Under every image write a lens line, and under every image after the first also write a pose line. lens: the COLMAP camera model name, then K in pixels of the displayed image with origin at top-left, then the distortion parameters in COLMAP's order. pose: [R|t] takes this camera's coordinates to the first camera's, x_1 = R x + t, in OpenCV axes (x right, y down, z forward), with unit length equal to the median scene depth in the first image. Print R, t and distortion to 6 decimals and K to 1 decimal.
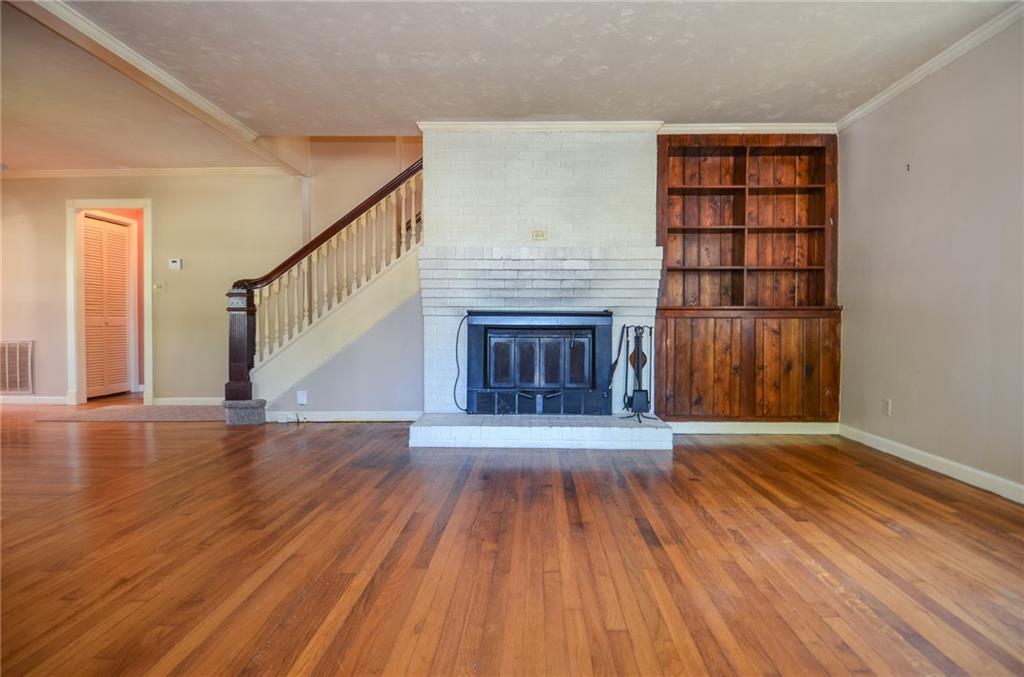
lens RADIAL K [[529.6, 0, 512.9], [0, 529.6, 332.9], [0, 0, 1]] dist [0.028244, -0.037187]
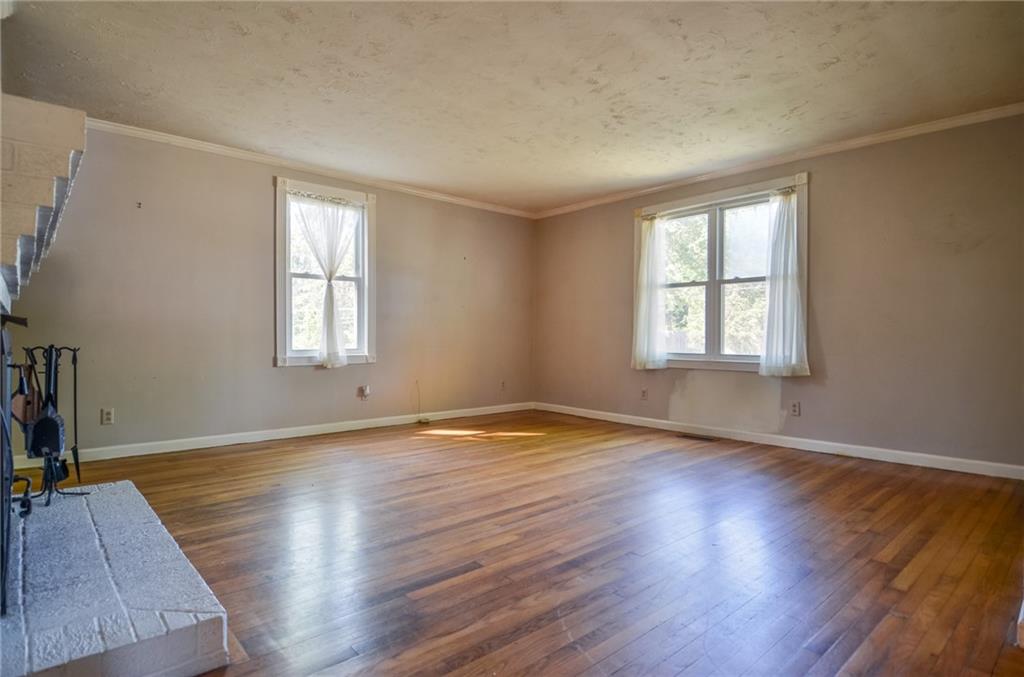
lens RADIAL K [[542.1, 0, 533.7], [0, 542.1, 336.1], [0, 0, 1]] dist [-0.000002, -0.000482]
pose [[-0.716015, -0.010452, 0.698007, -0.574001], [0.004484, 0.999798, 0.019571, -0.035253], [-0.698071, 0.017144, -0.715823, 1.008855]]
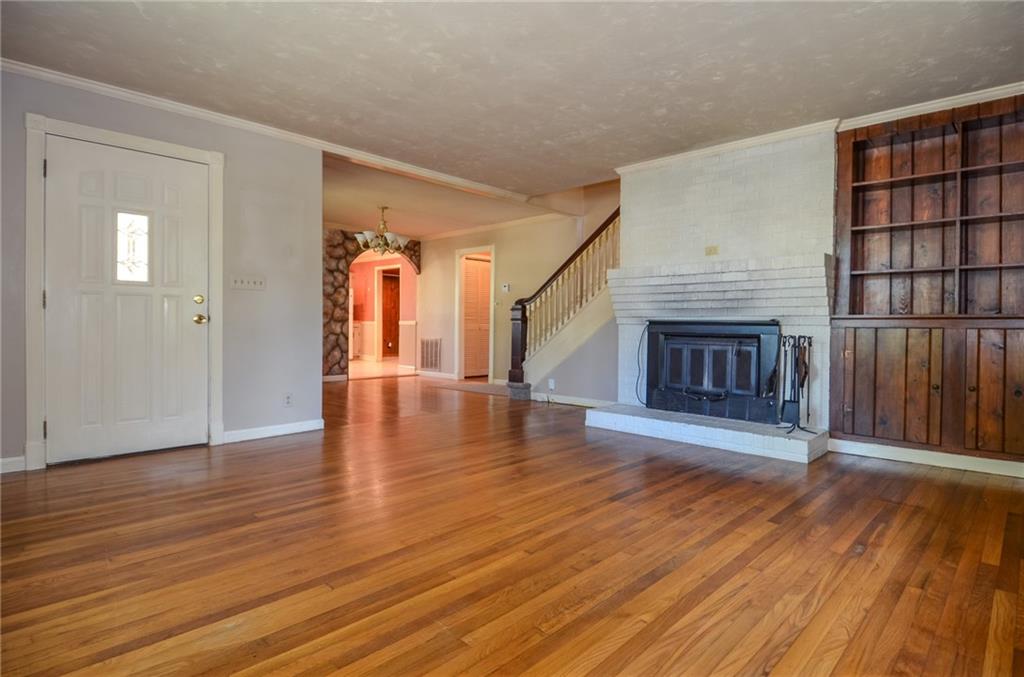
lens RADIAL K [[529.6, 0, 512.9], [0, 529.6, 332.9], [0, 0, 1]] dist [0.028244, -0.037187]
pose [[0.739184, 0.013751, -0.673363, 0.489737], [-0.020724, 0.999783, -0.002333, -0.004784], [0.673185, 0.015679, 0.739308, -0.074793]]
